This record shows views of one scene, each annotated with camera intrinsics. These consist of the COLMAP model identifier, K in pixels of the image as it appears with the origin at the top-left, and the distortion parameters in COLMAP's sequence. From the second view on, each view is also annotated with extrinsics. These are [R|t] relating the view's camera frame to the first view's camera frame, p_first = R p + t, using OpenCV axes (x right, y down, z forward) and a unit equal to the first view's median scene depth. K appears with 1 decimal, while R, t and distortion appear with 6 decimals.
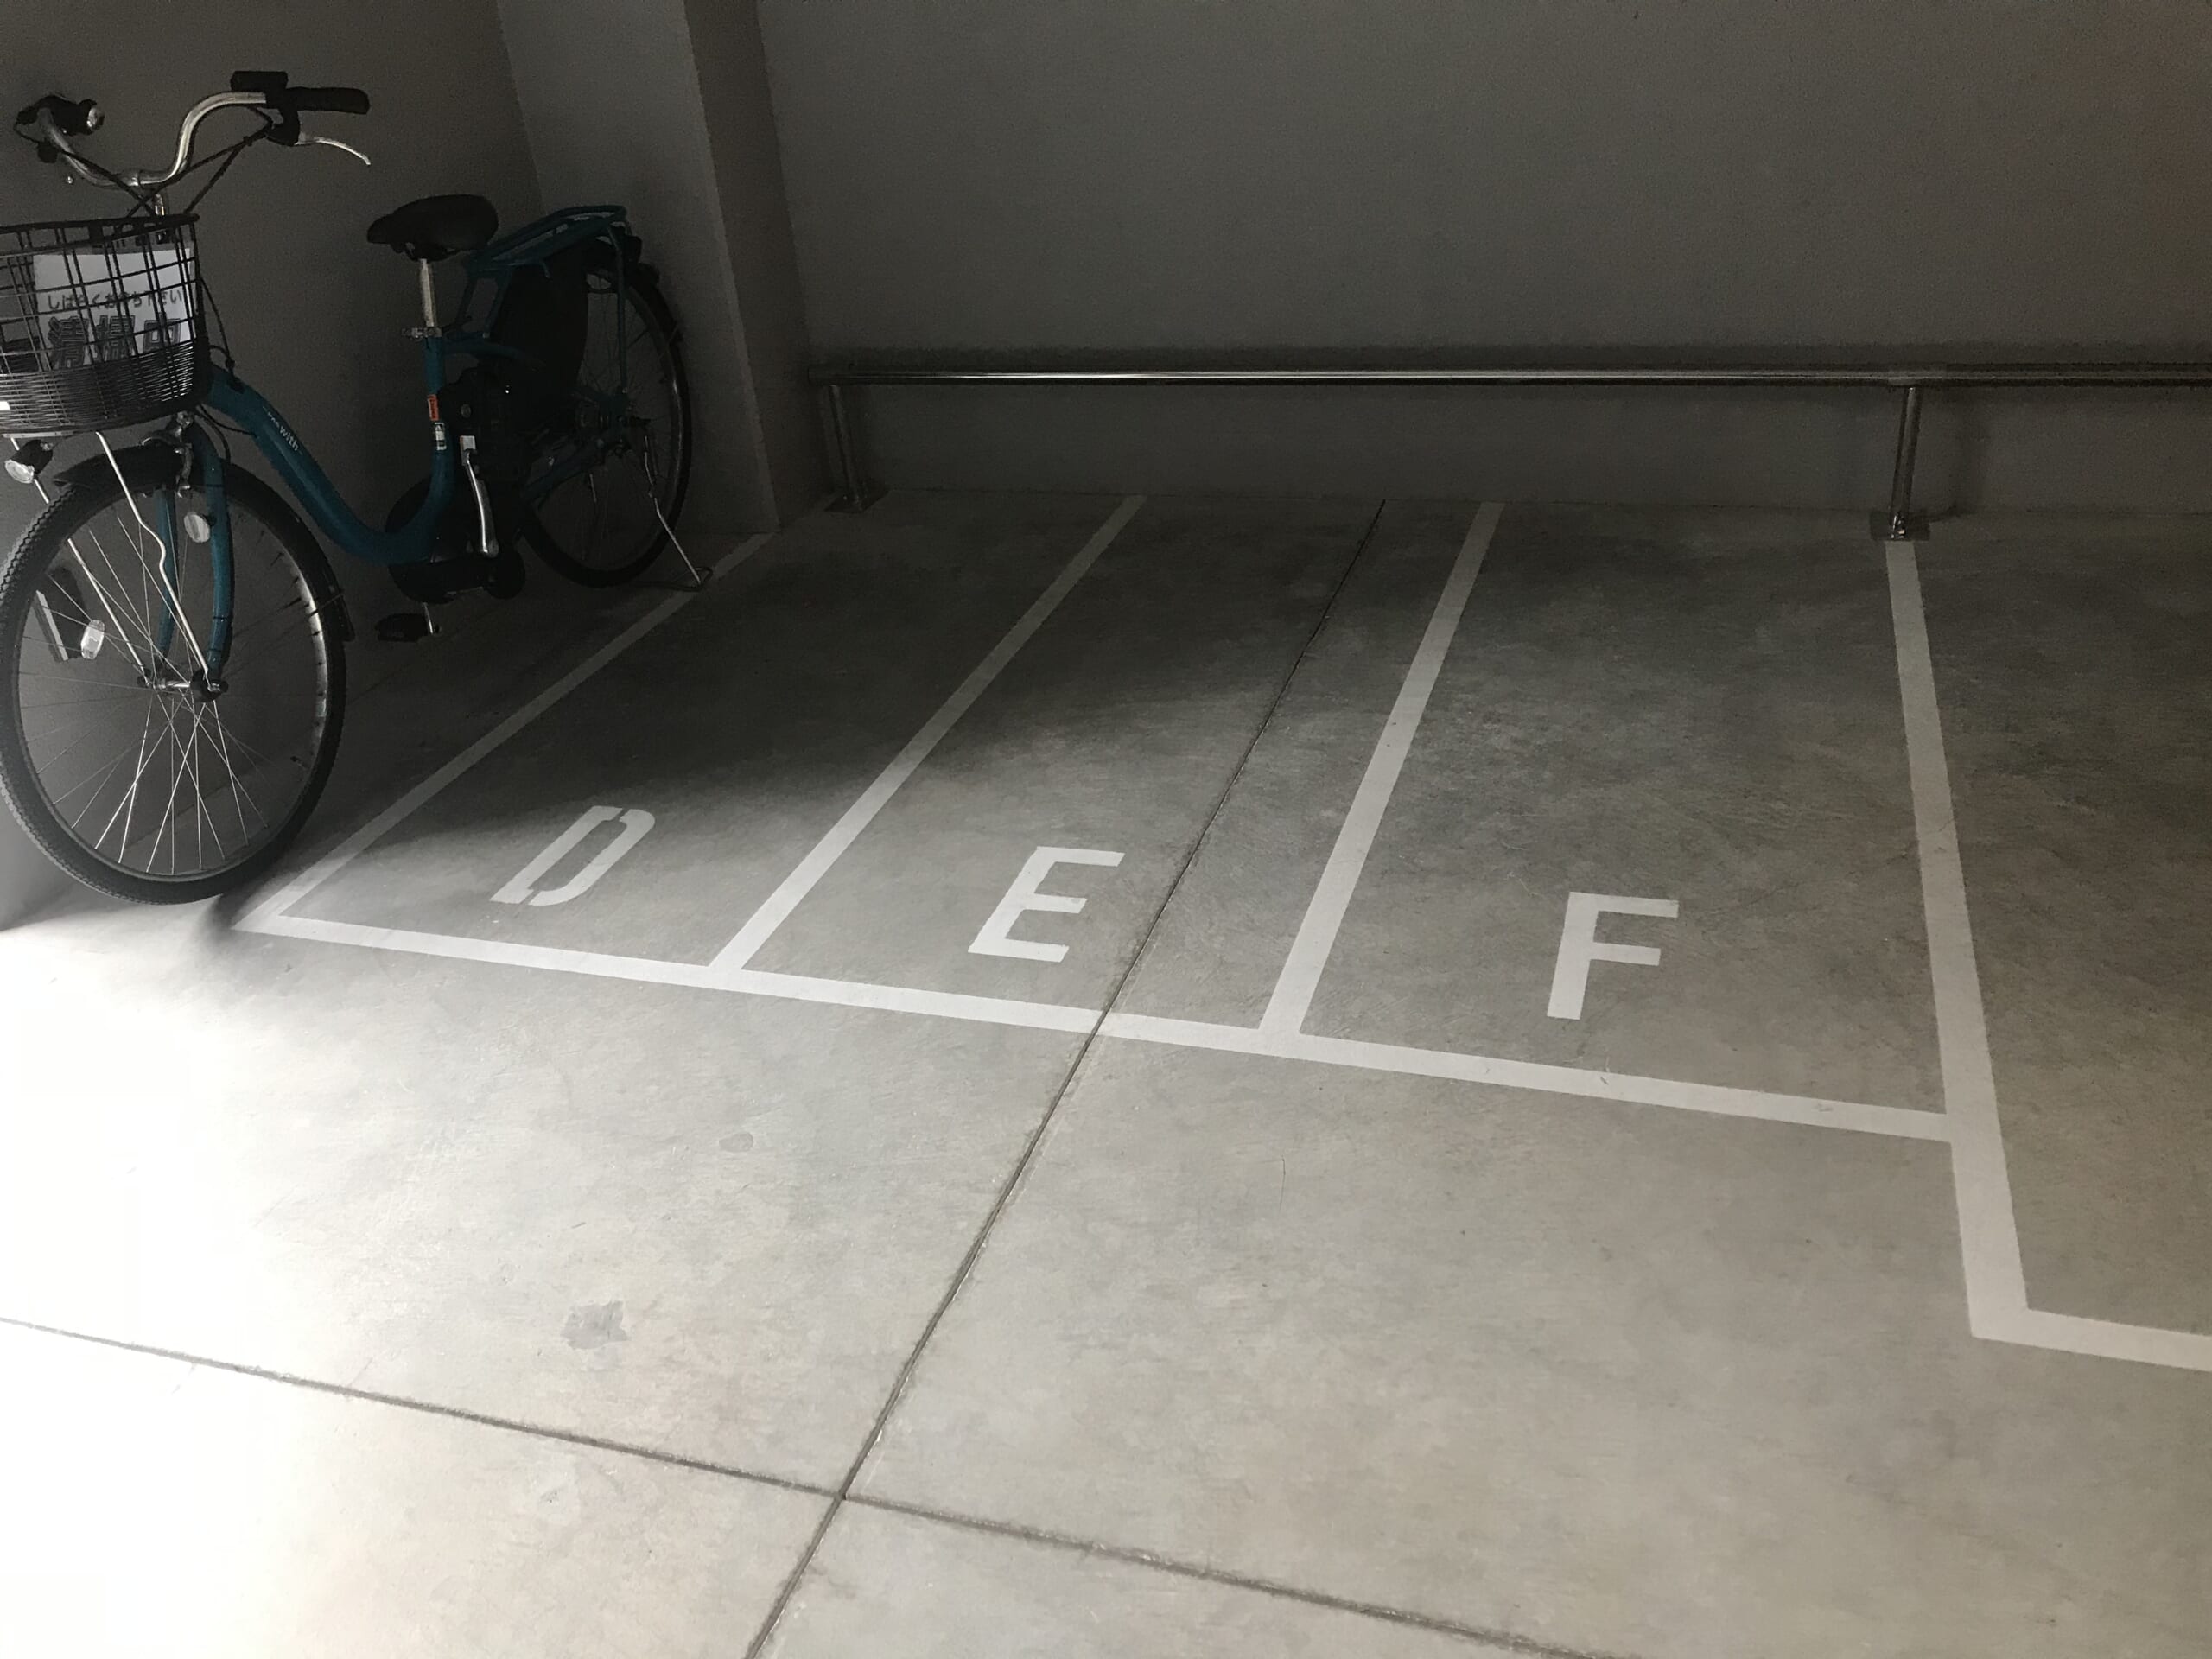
lens RADIAL K [[1817.6, 0, 1108.1], [0, 1817.6, 822.4], [0, 0, 1]] dist [0.022778, -0.010608]
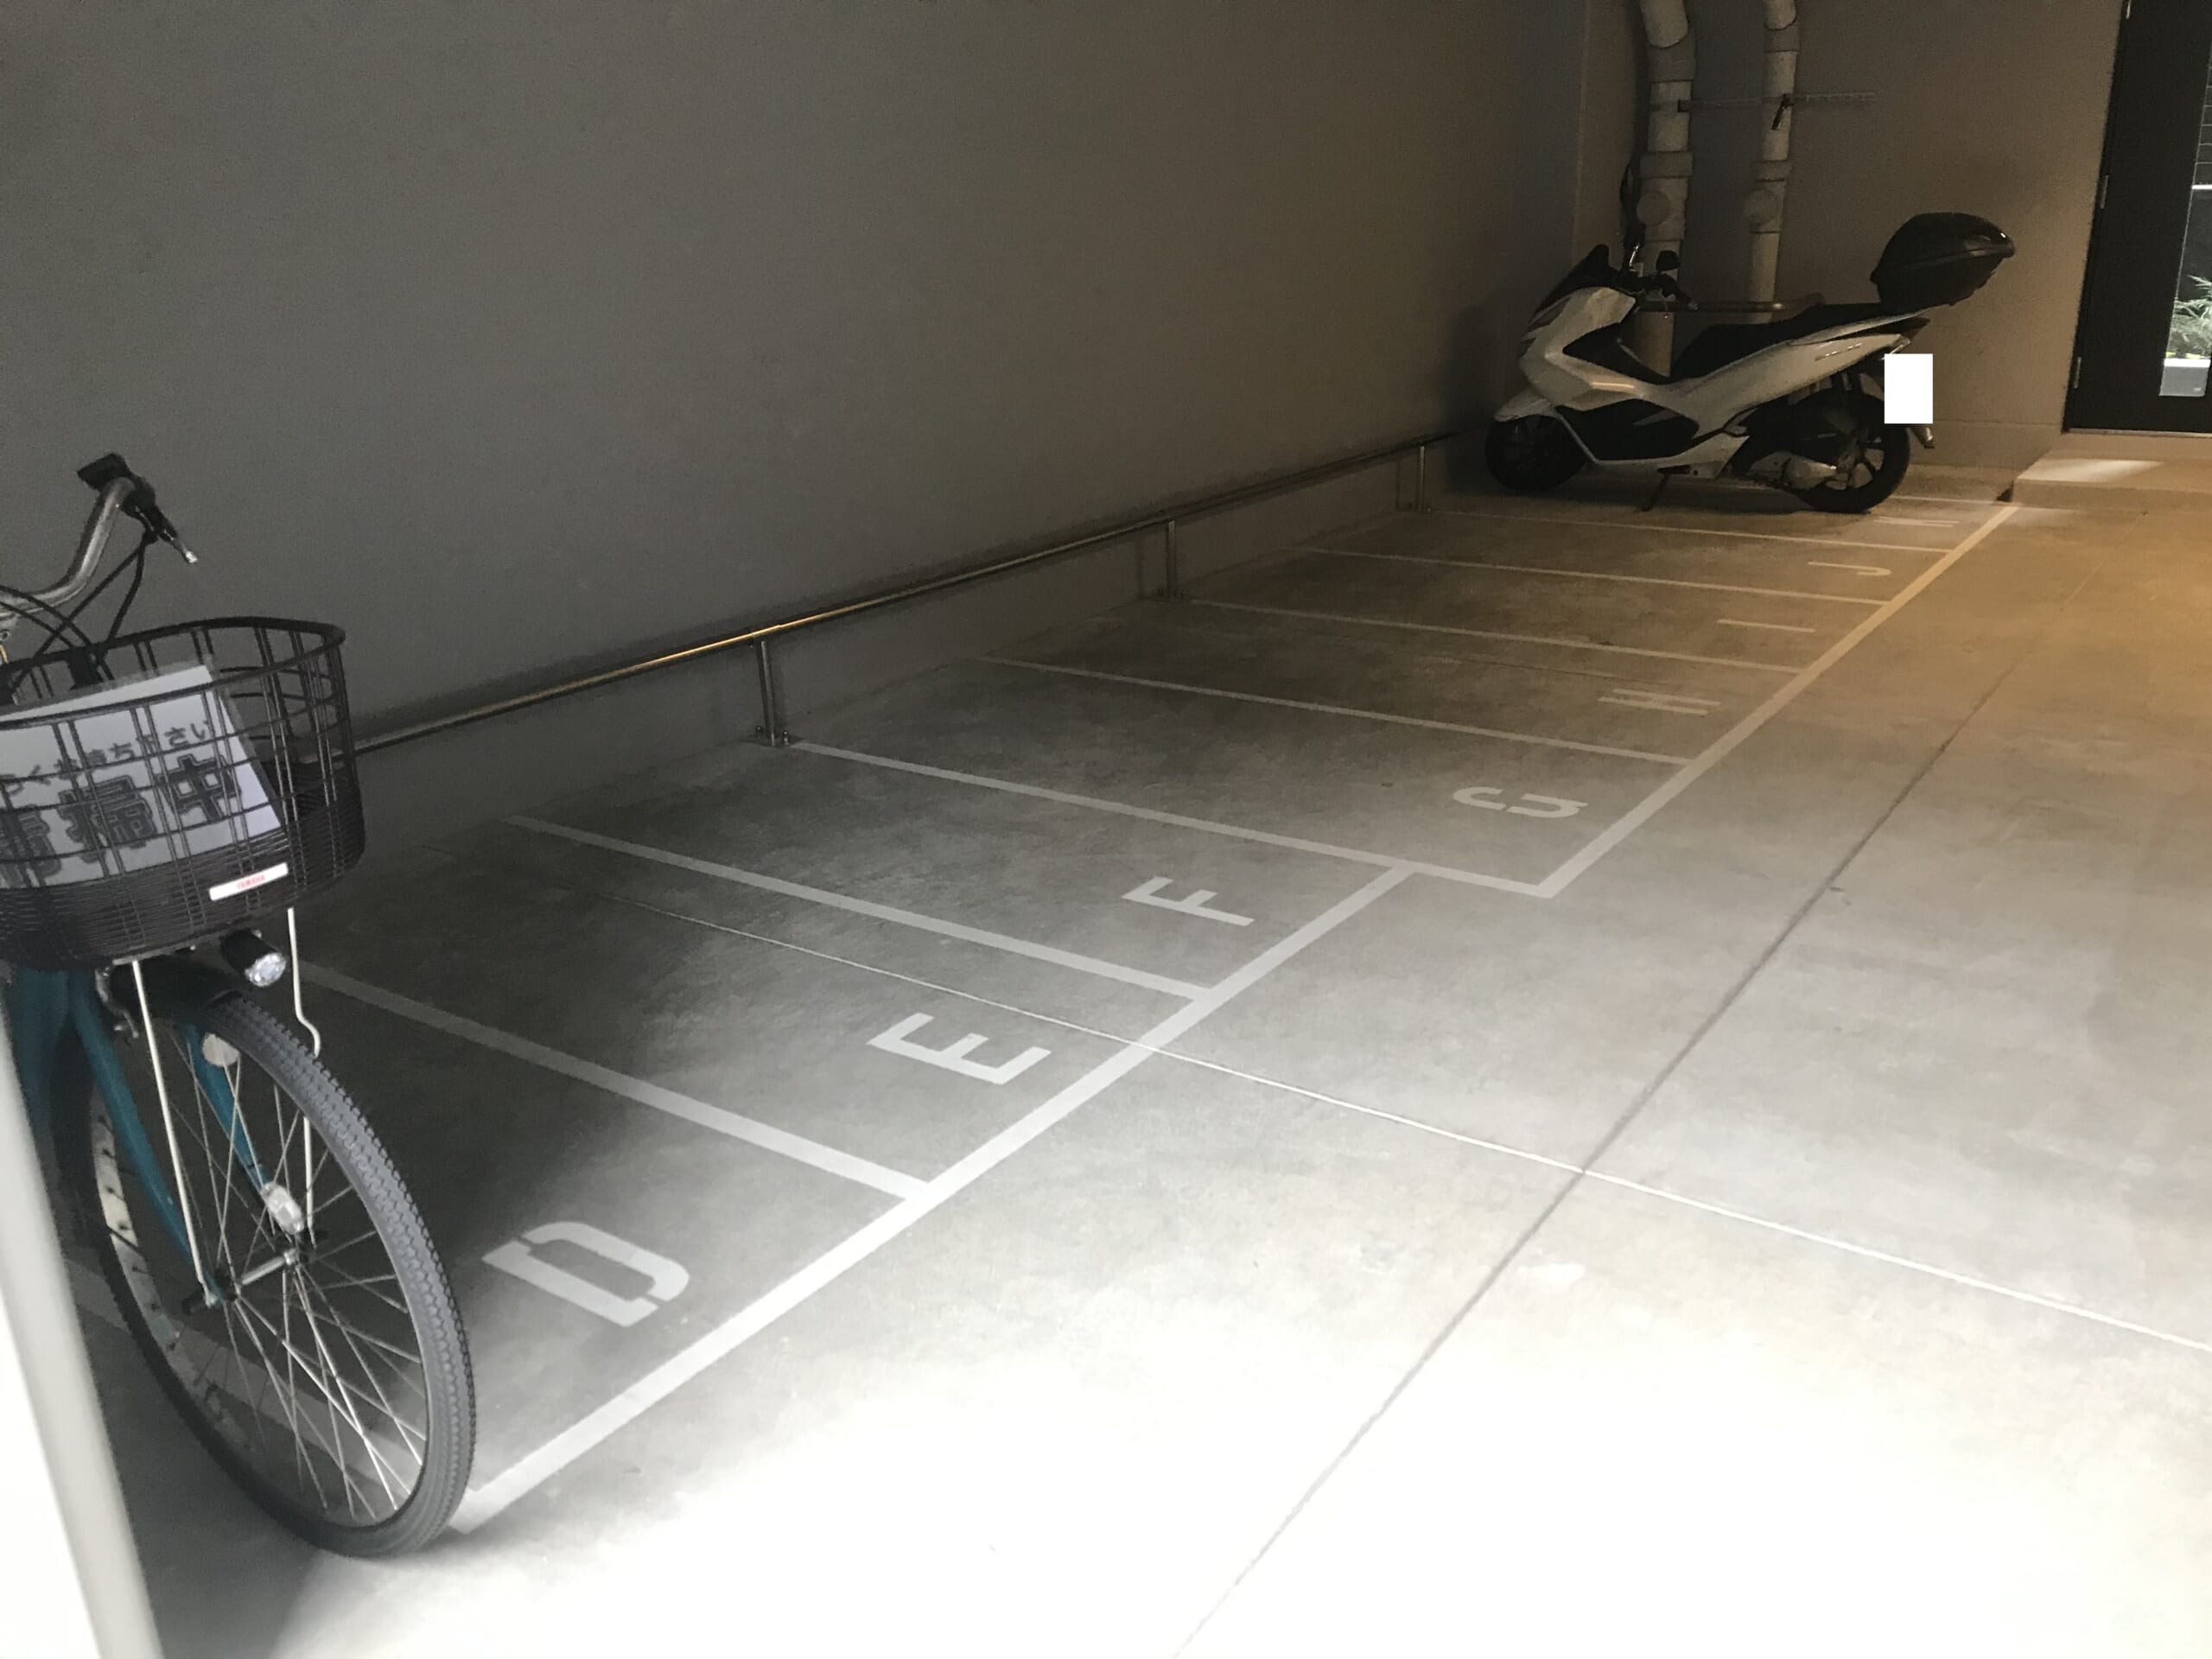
lens RADIAL K [[1817.6, 0, 1108.1], [0, 1817.6, 822.4], [0, 0, 1]] dist [0.022778, -0.010608]
pose [[0.288513, -0.243237, 0.926065, -1.074218], [0.465629, 0.880765, 0.086273, -0.143999], [-0.836630, 0.406312, 0.367370, 0.421153]]
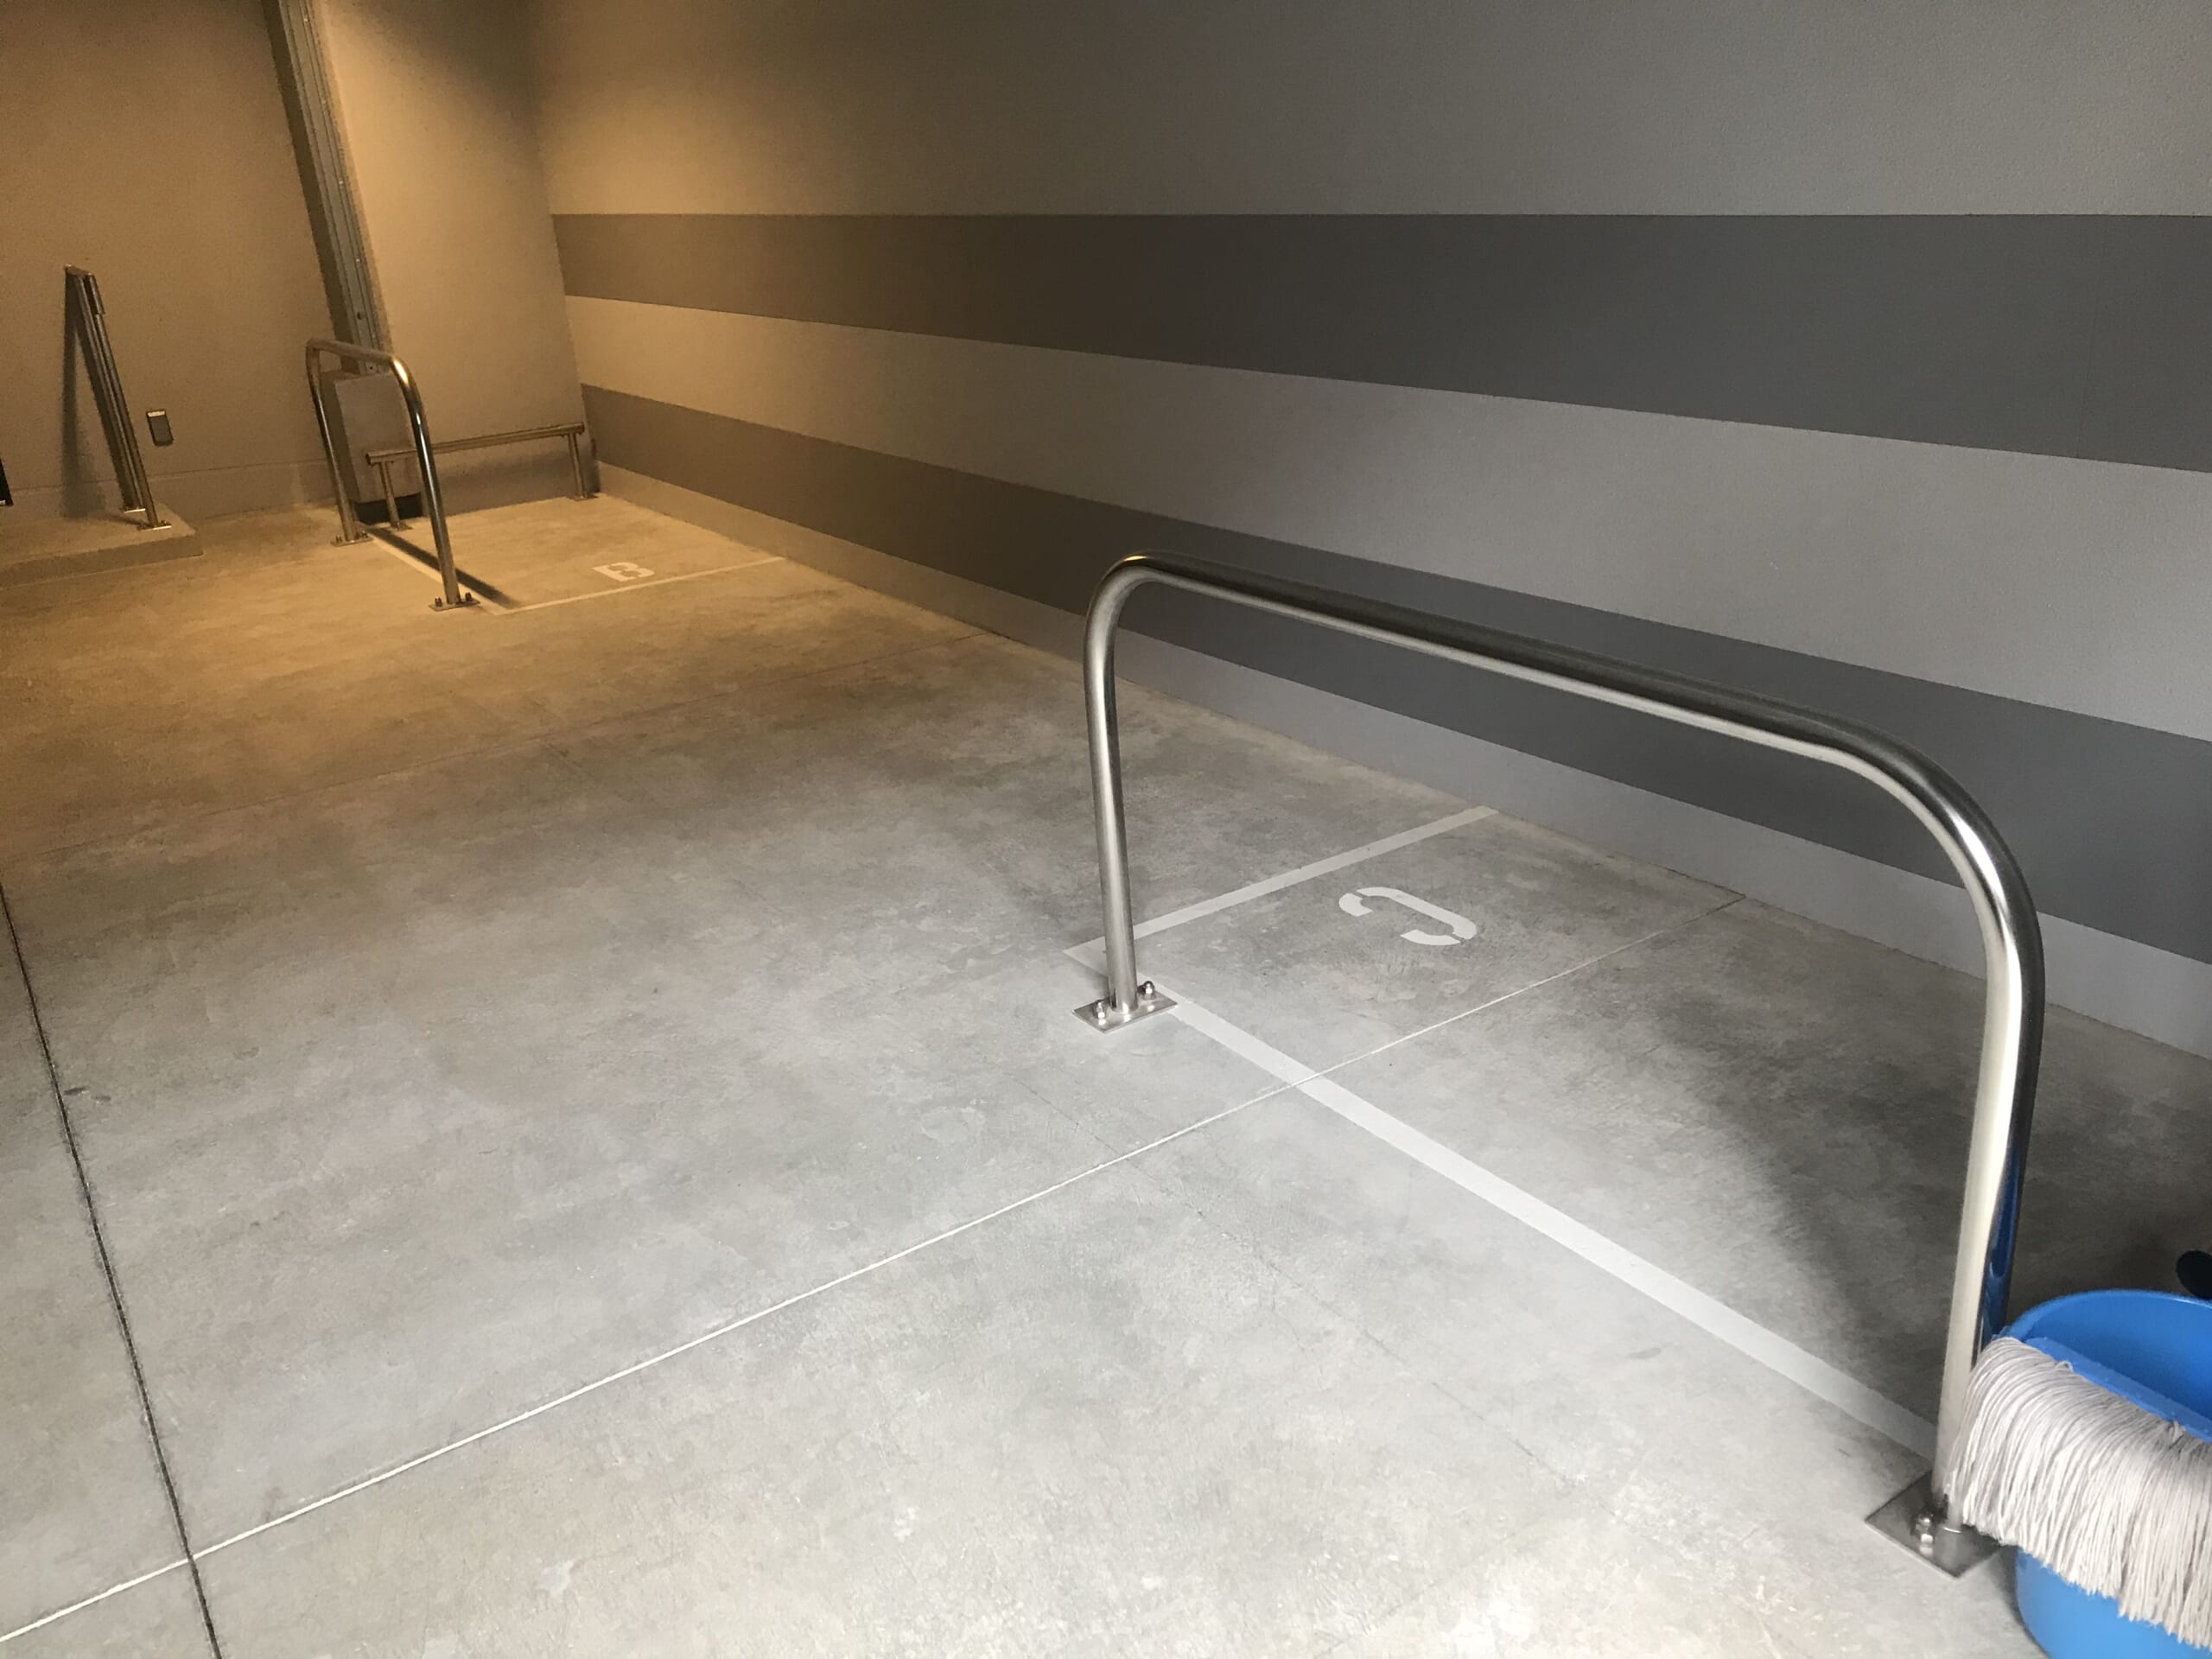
lens RADIAL K [[1817.6, 0, 1108.1], [0, 1817.6, 822.4], [0, 0, 1]] dist [0.022778, -0.010608]
pose [[-0.778018, -0.090676, 0.621664, -0.843823], [0.416263, 0.666741, 0.618208, -0.277070], [-0.470546, 0.739753, -0.480992, 0.613157]]
